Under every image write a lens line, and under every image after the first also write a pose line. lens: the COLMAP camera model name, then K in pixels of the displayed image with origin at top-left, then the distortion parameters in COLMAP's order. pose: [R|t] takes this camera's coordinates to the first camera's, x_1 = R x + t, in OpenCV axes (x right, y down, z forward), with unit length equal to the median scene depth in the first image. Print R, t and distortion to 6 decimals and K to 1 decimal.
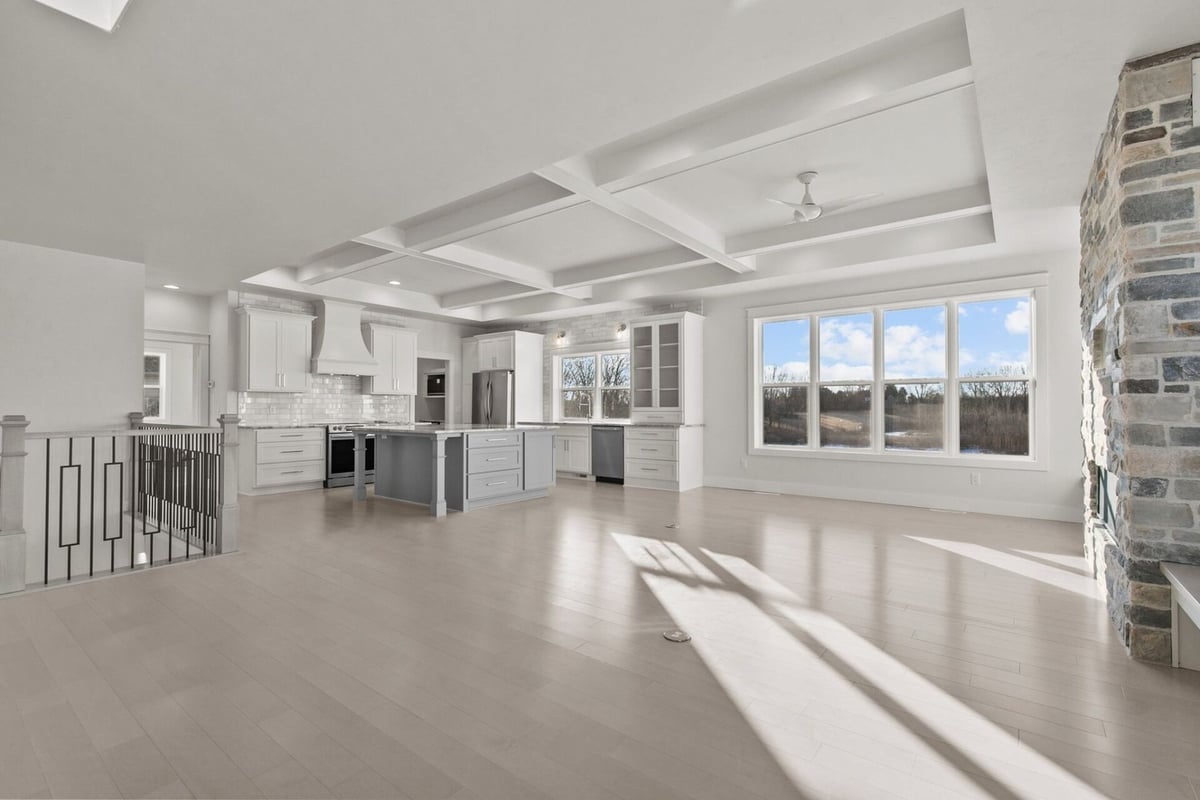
lens RADIAL K [[540.7, 0, 606.3], [0, 540.7, 401.6], [0, 0, 1]] dist [0.002945, -0.000226]
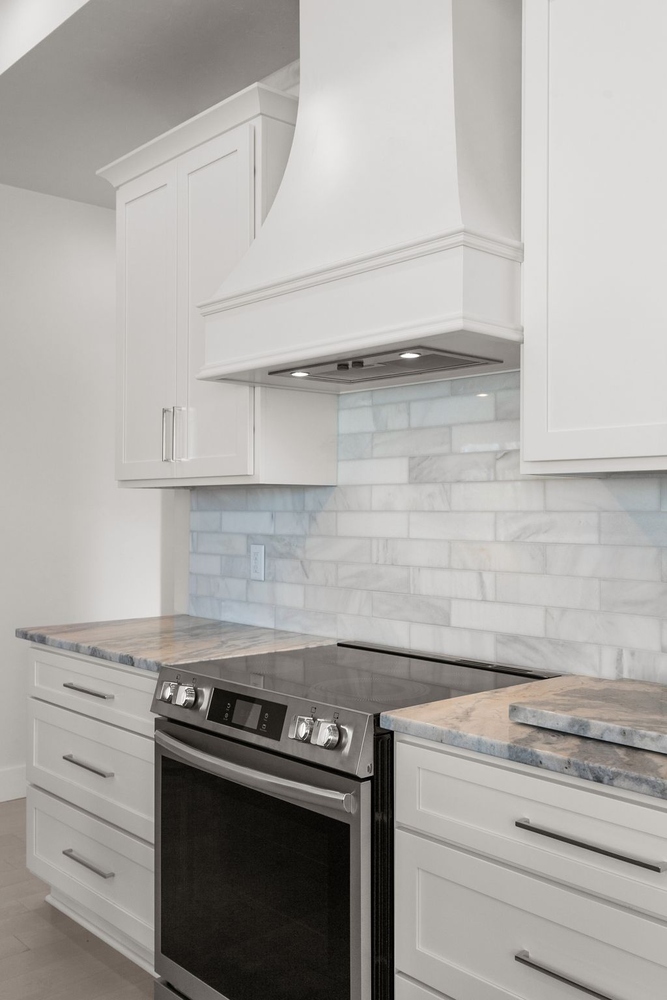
lens RADIAL K [[947.9, 0, 336.3], [0, 947.9, 496.9], [0, 0, 1]] dist [0.003476, 0.000000]
pose [[-0.194617, -0.012253, -0.980803, -0.214476], [0.014704, 0.999773, -0.015407, -0.006175], [0.980769, -0.017420, -0.194393, 1.096758]]
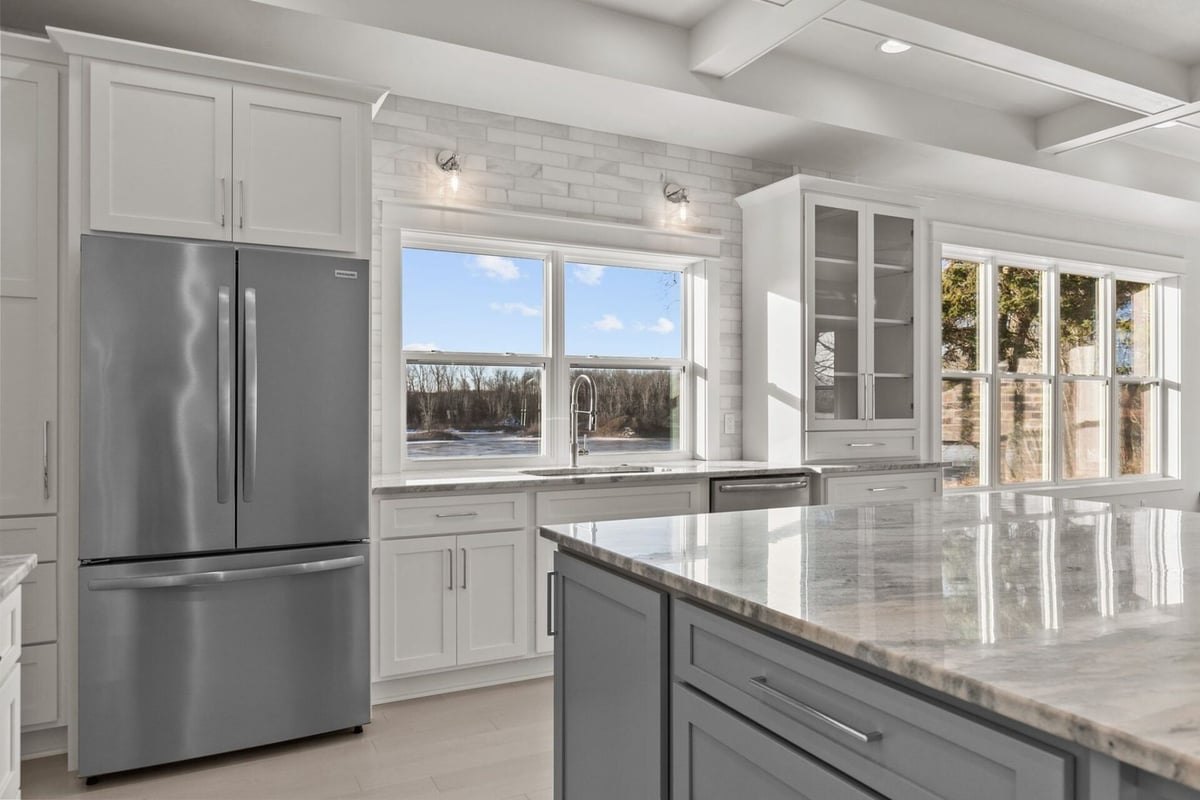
lens RADIAL K [[785.0, 0, 598.1], [0, 785.0, 406.9], [0, 0, 1]] dist [-0.005267, 0.001314]
pose [[0.439285, 0.001432, 0.898347, -0.506478], [-0.014153, 0.999886, 0.005327, 0.000915], [-0.898236, -0.015054, 0.439255, 0.918403]]
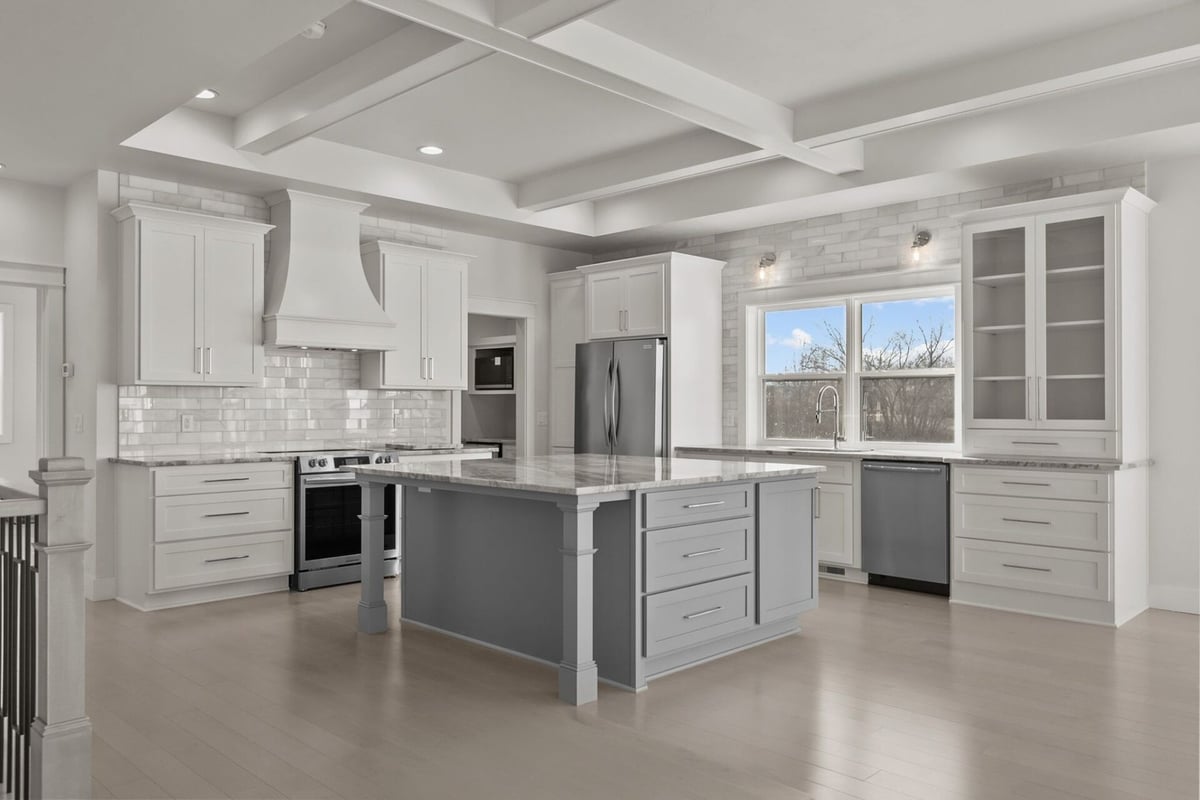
lens RADIAL K [[895.4, 0, 599.4], [0, 895.4, 402.1], [0, 0, 1]] dist [-0.001873, 0.004955]
pose [[0.992090, -0.000106, -0.125532, -0.158317], [0.001113, 0.999968, 0.007956, -0.008968], [0.125527, -0.008033, 0.992058, 0.264352]]
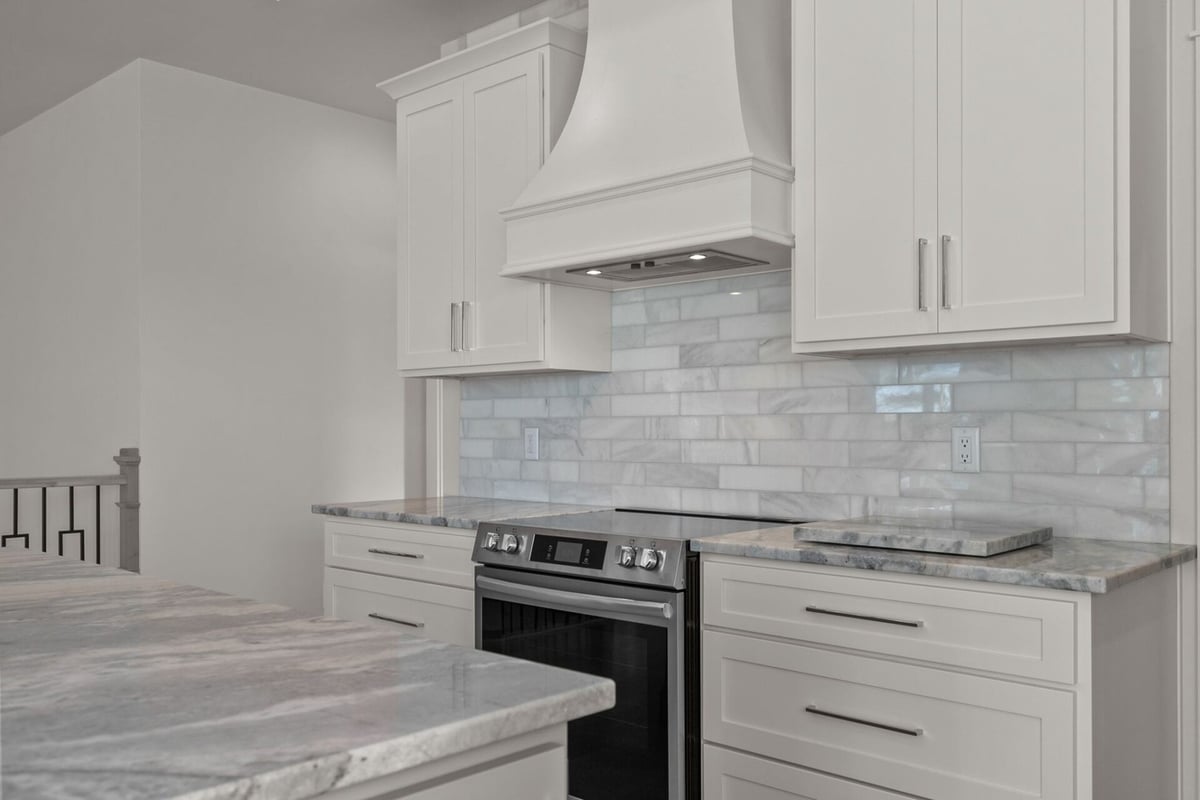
lens RADIAL K [[1025.7, 0, 601.9], [0, 1025.7, 426.9], [0, 0, 1]] dist [-0.004428, 0.000542]
pose [[-0.100653, 0.001799, -0.994920, -0.125561], [0.020794, 0.999784, -0.000296, 0.008019], [0.994704, -0.020718, -0.100669, 1.066482]]
